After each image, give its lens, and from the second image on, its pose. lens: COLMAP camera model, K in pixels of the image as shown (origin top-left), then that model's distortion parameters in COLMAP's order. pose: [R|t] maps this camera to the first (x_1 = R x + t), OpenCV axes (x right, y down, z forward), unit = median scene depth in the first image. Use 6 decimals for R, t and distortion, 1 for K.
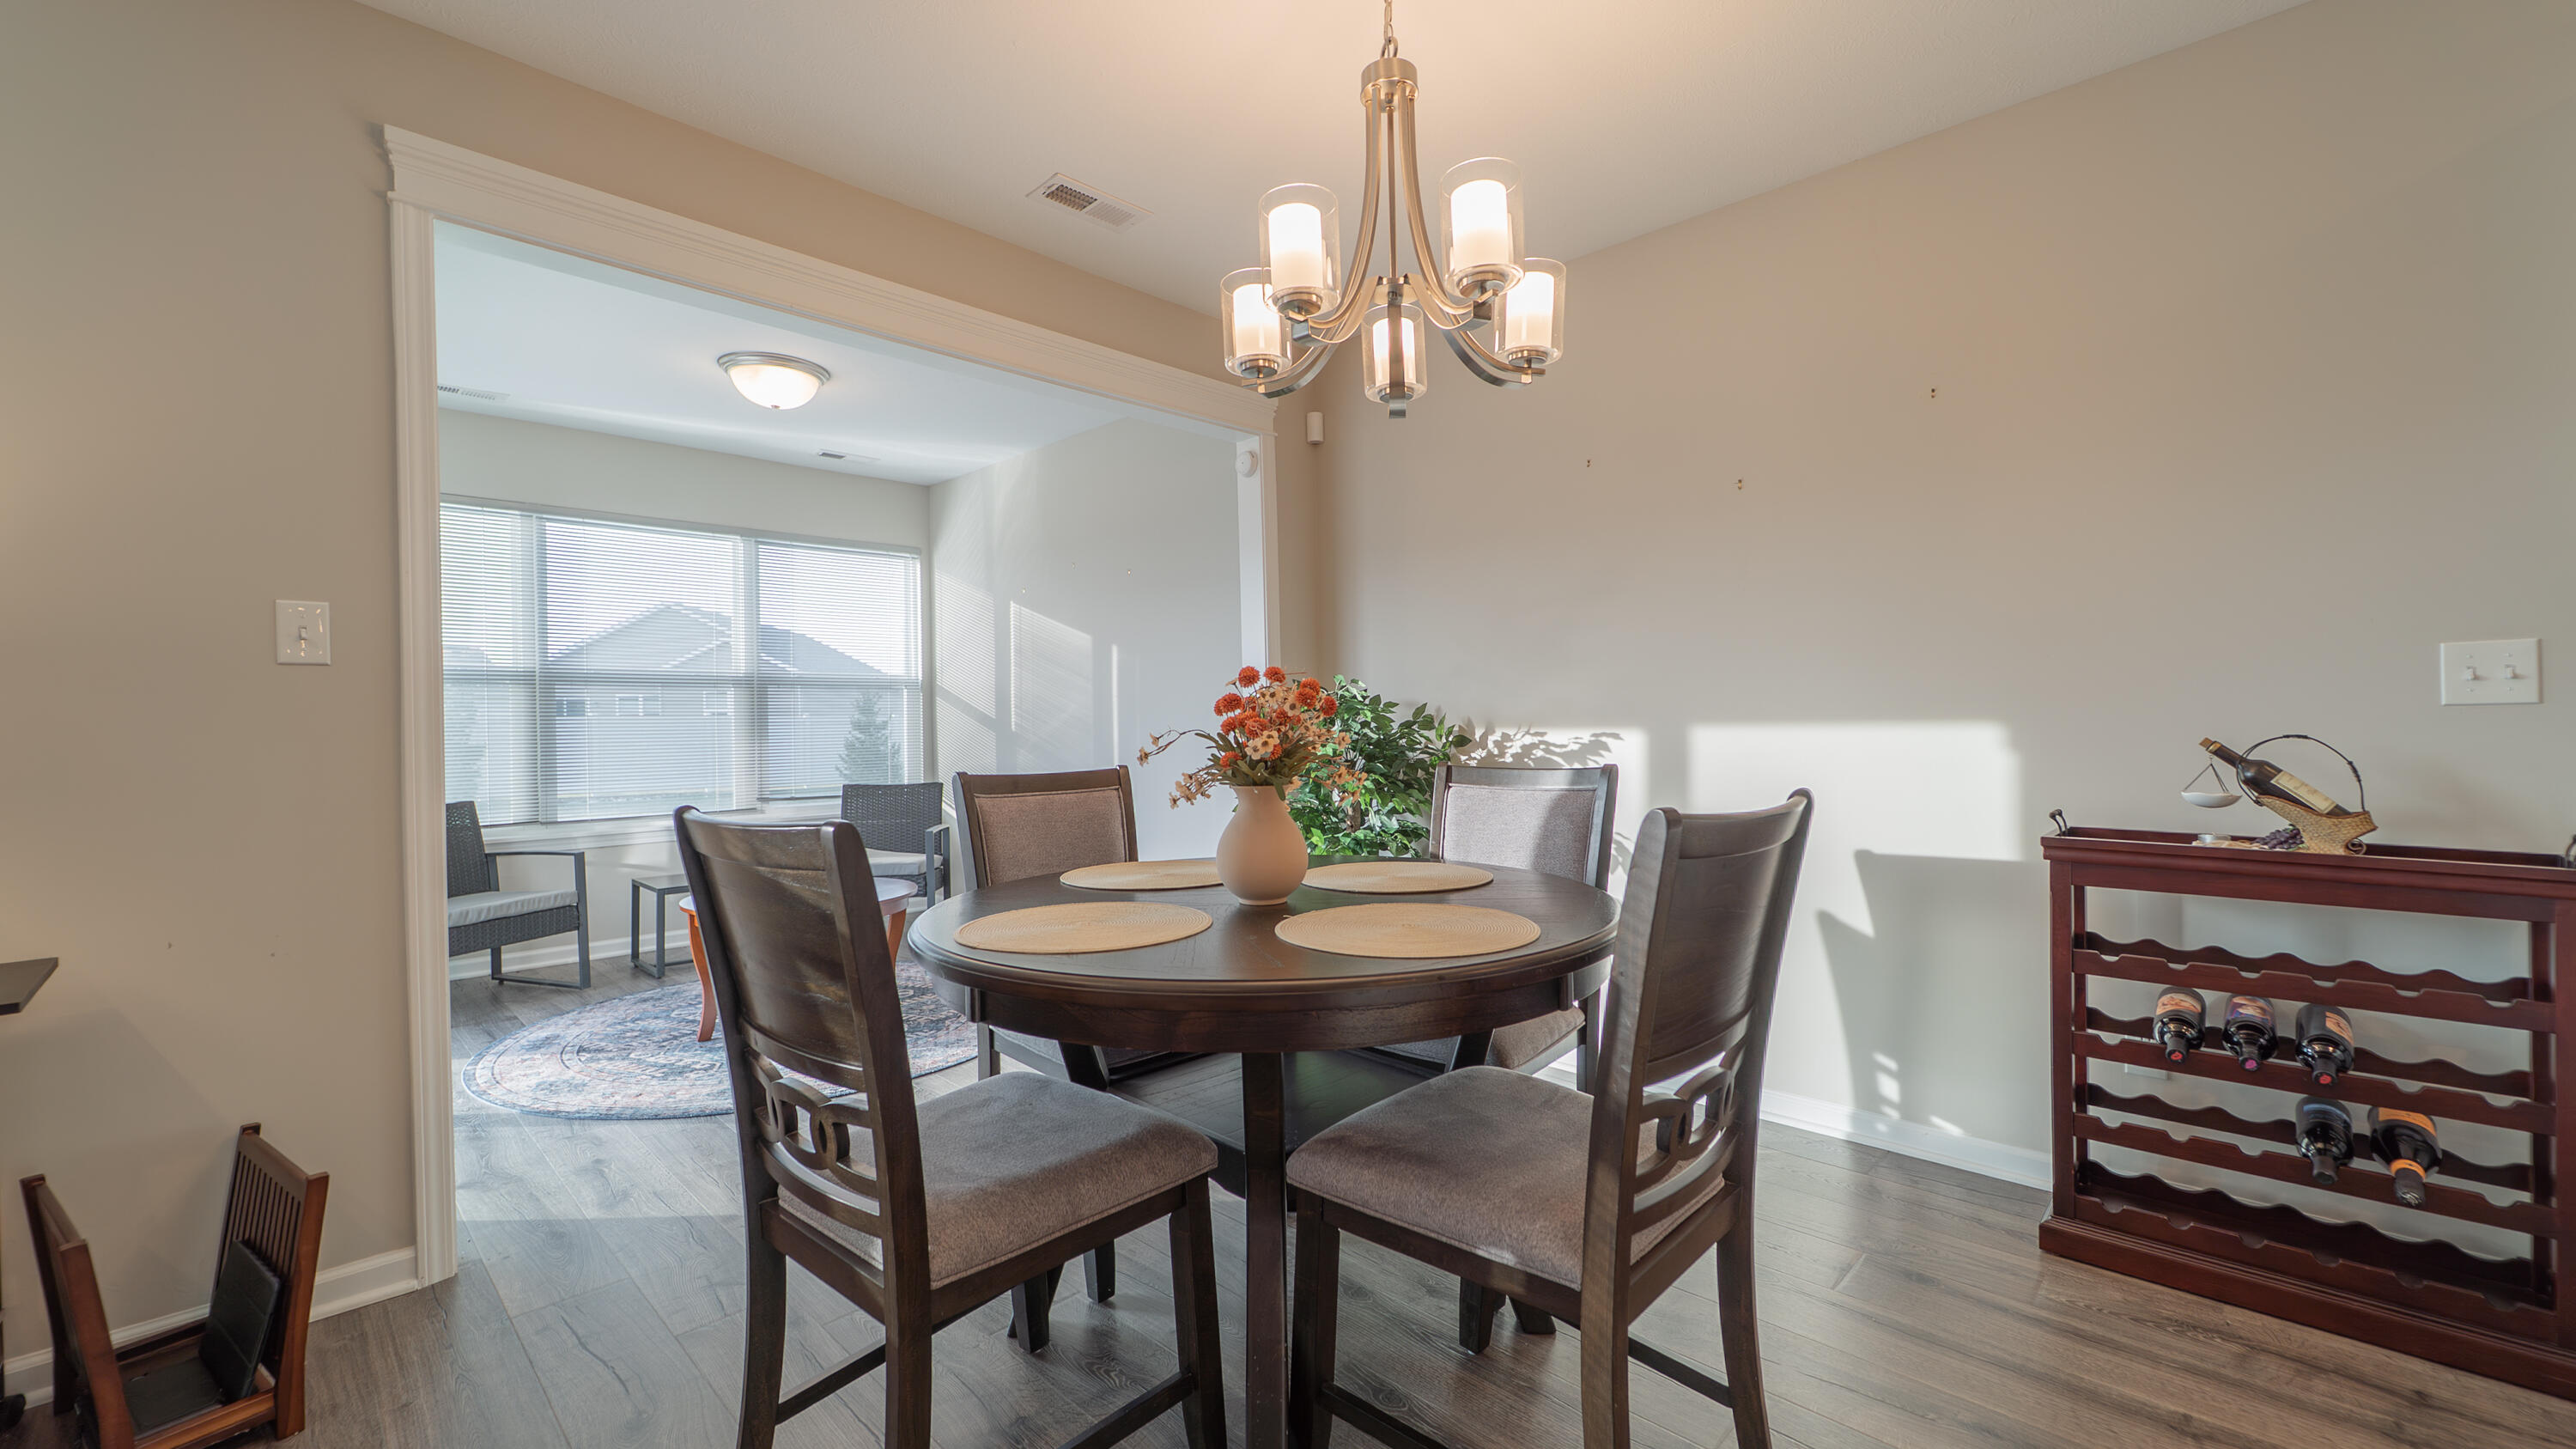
lens RADIAL K [[1028.9, 0, 1305.2], [0, 1028.9, 730.5], [0, 0, 1]] dist [0.003893, -0.001036]
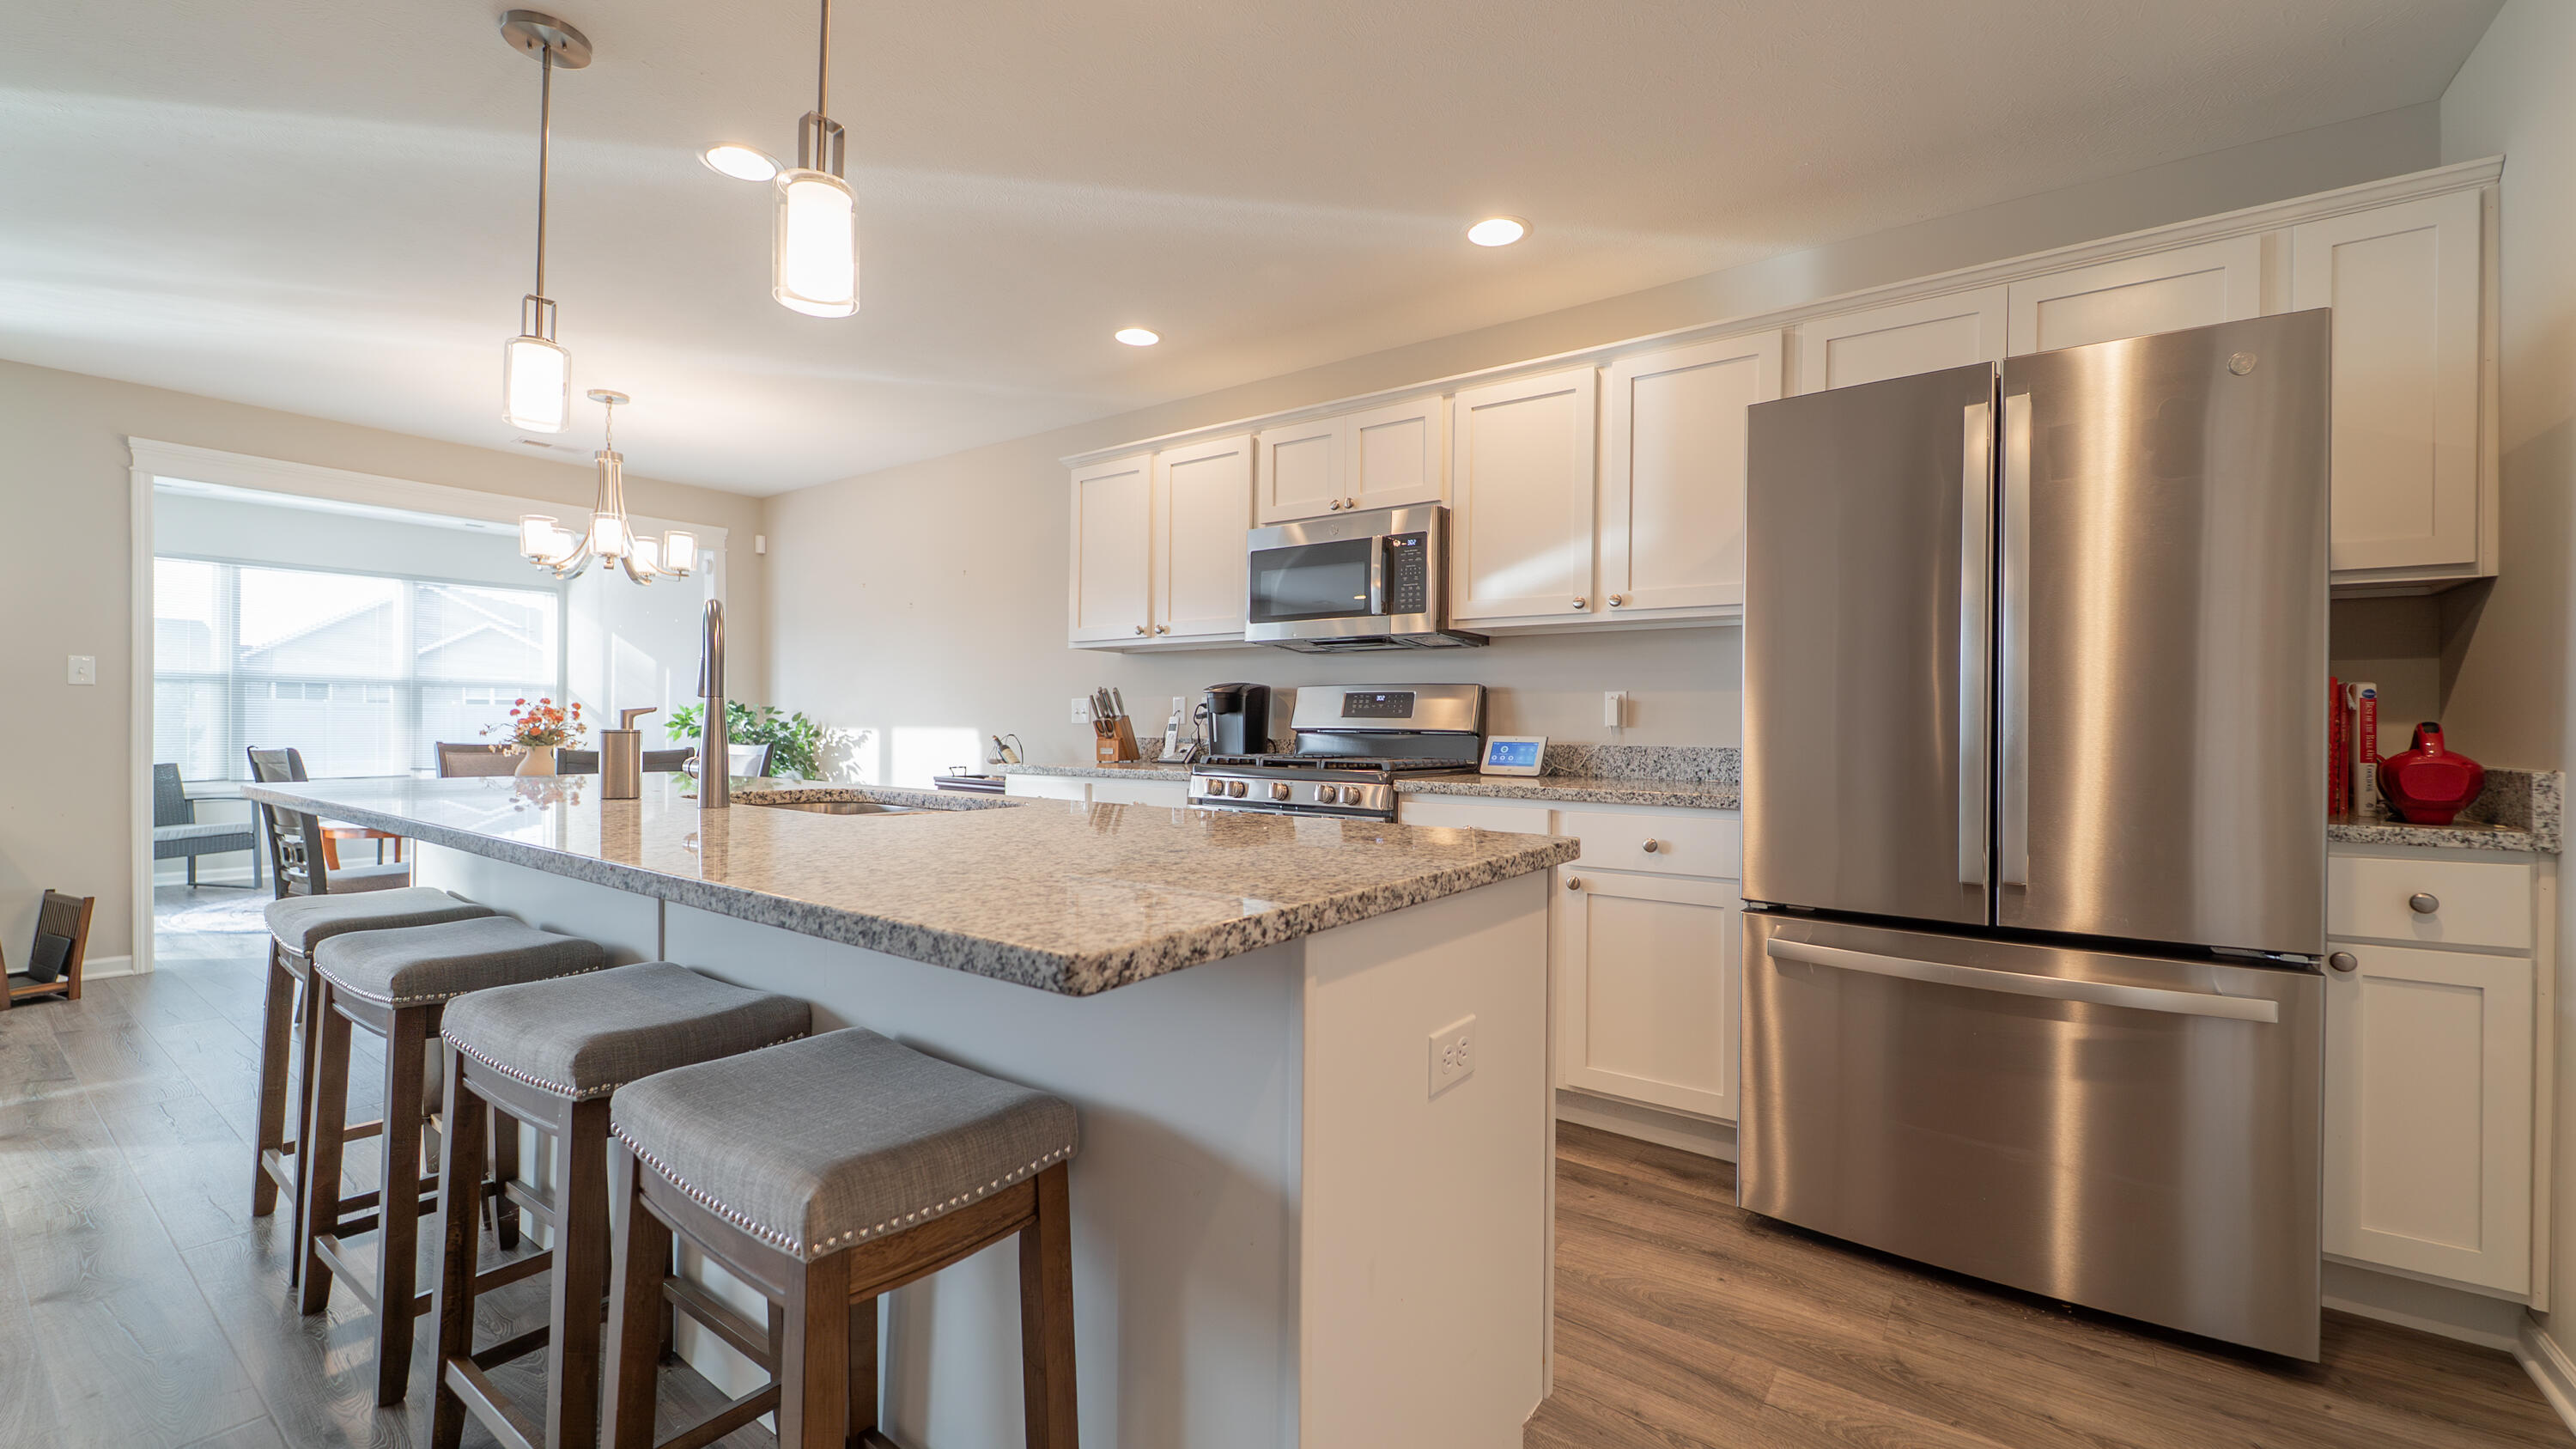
lens RADIAL K [[1028.9, 0, 1301.3], [0, 1028.9, 731.2], [0, 0, 1]] dist [0.003893, -0.001036]
pose [[0.989841, 0.021091, 0.140605, 1.262567], [-0.020757, 0.999777, -0.003842, -0.009714], [-0.140655, 0.000884, 0.990058, -1.502975]]
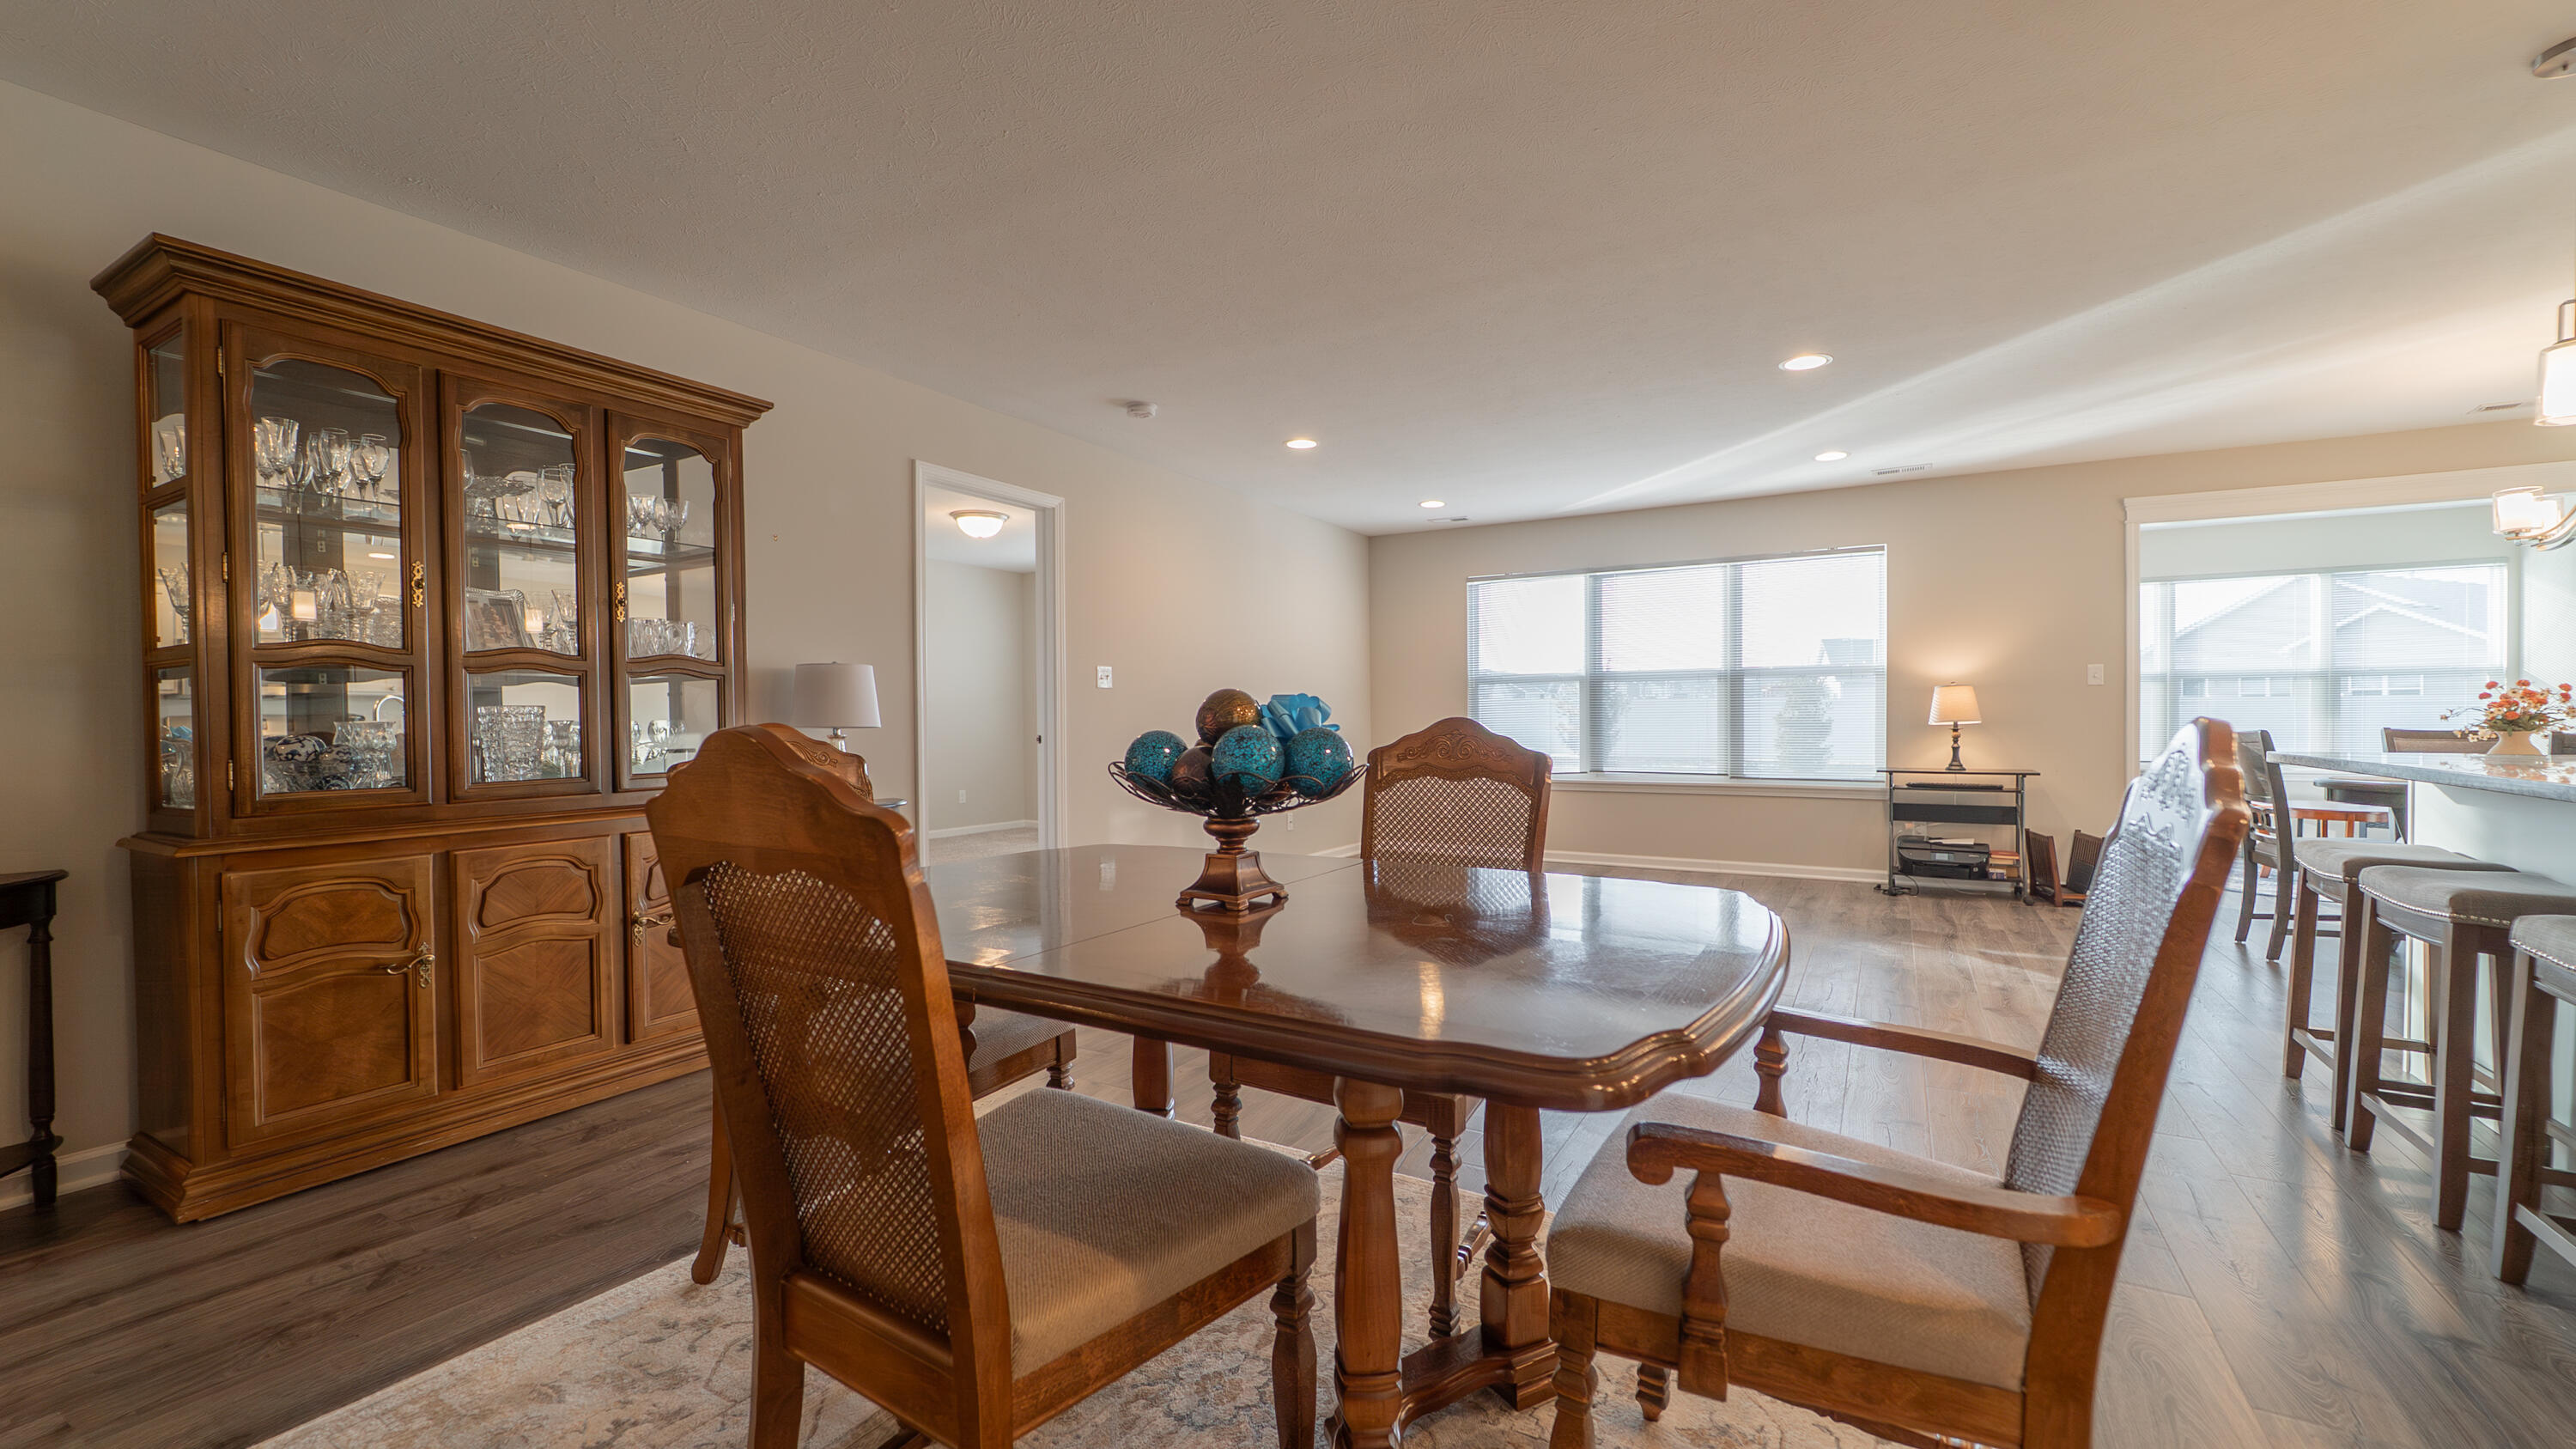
lens RADIAL K [[1028.9, 0, 1283.3], [0, 1028.9, 721.6], [0, 0, 1]] dist [0.003893, -0.001036]
pose [[0.230264, 0.017191, -0.972976, 1.409419], [-0.007007, 0.999847, 0.016007, 0.011968], [0.973103, 0.003132, 0.230349, -1.985493]]
